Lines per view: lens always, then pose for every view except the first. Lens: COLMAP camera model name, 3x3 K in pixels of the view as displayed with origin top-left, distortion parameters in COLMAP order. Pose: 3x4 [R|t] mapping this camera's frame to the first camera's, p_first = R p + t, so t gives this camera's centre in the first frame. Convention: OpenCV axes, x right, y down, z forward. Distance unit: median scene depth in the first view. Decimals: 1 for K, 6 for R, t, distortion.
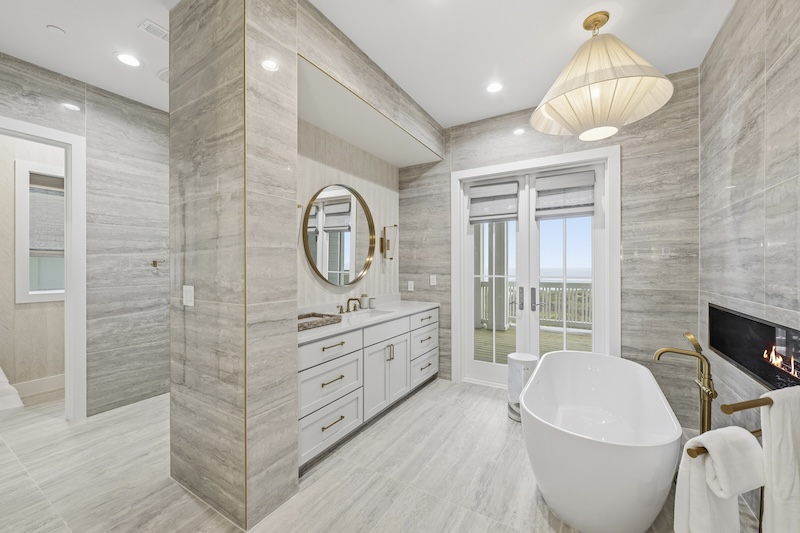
lens RADIAL K [[321.7, 0, 399.1], [0, 321.7, 267.2], [0, 0, 1]] dist [-0.000799, -0.001036]
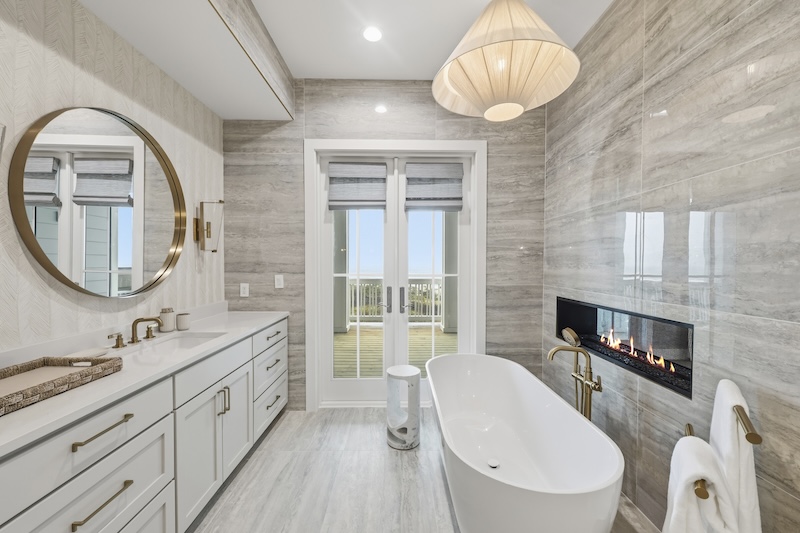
lens RADIAL K [[321.7, 0, 402.8], [0, 321.7, 269.9], [0, 0, 1]] dist [-0.000799, -0.001036]
pose [[0.845547, -0.009032, 0.533825, -0.059562], [-0.001538, 0.999812, 0.019351, -0.001015], [-0.533899, -0.017183, 0.845373, 0.271932]]
